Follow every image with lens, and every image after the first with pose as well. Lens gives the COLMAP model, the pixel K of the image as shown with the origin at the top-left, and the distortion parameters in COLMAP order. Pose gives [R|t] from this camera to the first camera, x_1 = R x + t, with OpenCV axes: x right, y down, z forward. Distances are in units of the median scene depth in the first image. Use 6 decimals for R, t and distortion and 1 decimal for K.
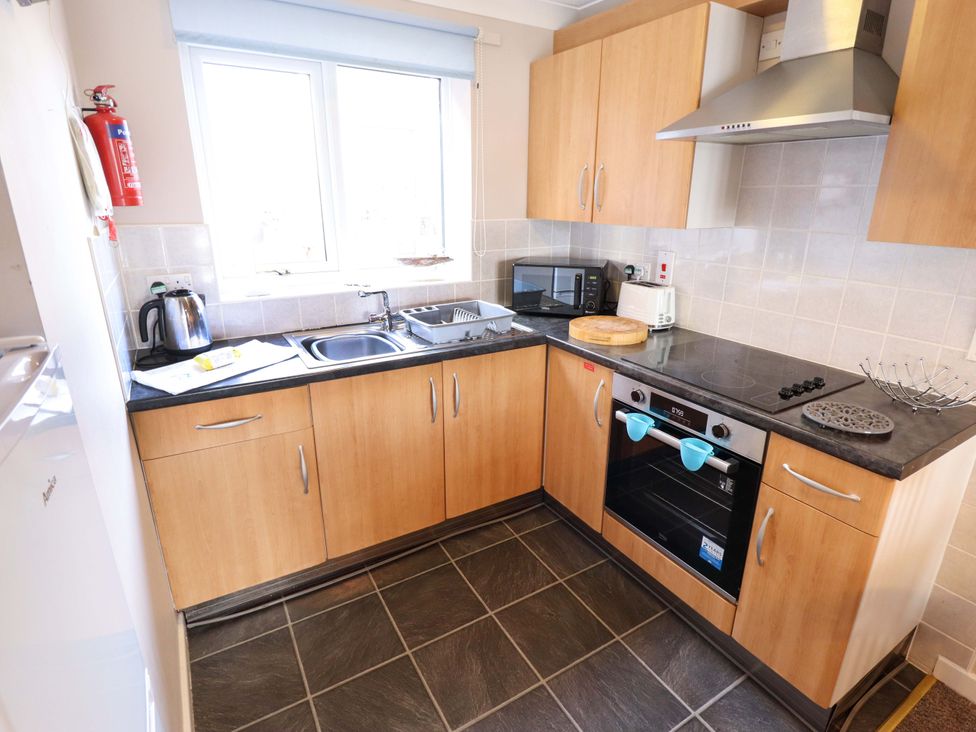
lens RADIAL K [[508.7, 0, 497.2], [0, 508.7, 363.0], [0, 0, 1]] dist [0.002343, -0.014521]
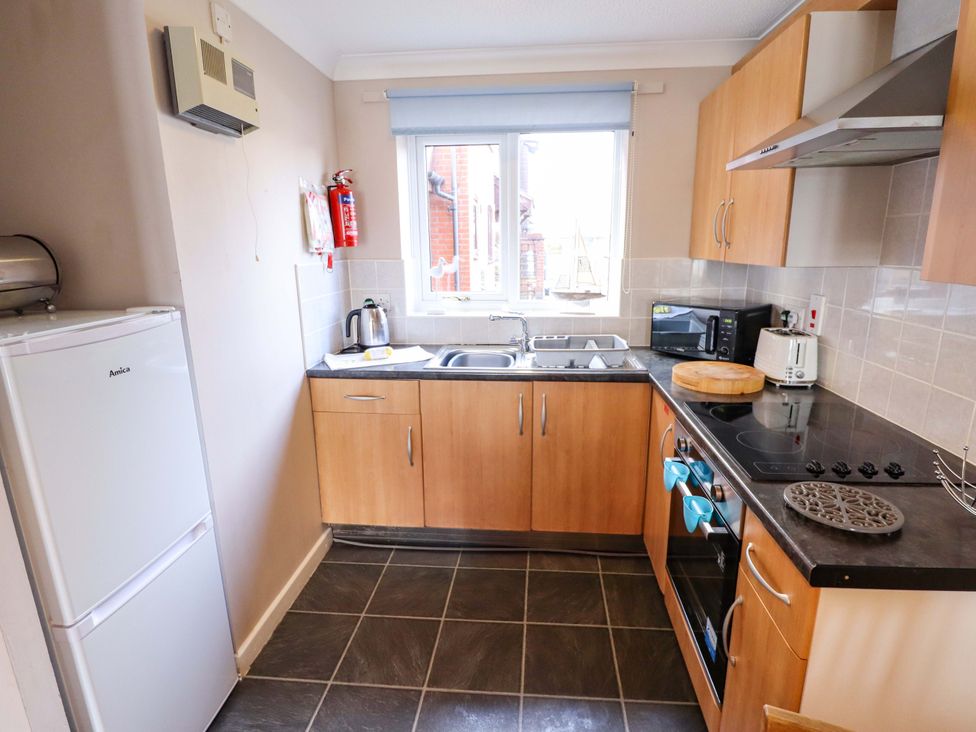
lens RADIAL K [[508.7, 0, 497.2], [0, 508.7, 363.0], [0, 0, 1]] dist [0.002343, -0.014521]
pose [[0.808506, 0.119739, -0.576177, 0.448190], [-0.167478, 0.985412, -0.030224, 0.003608], [0.564153, 0.120934, 0.816766, 0.040131]]
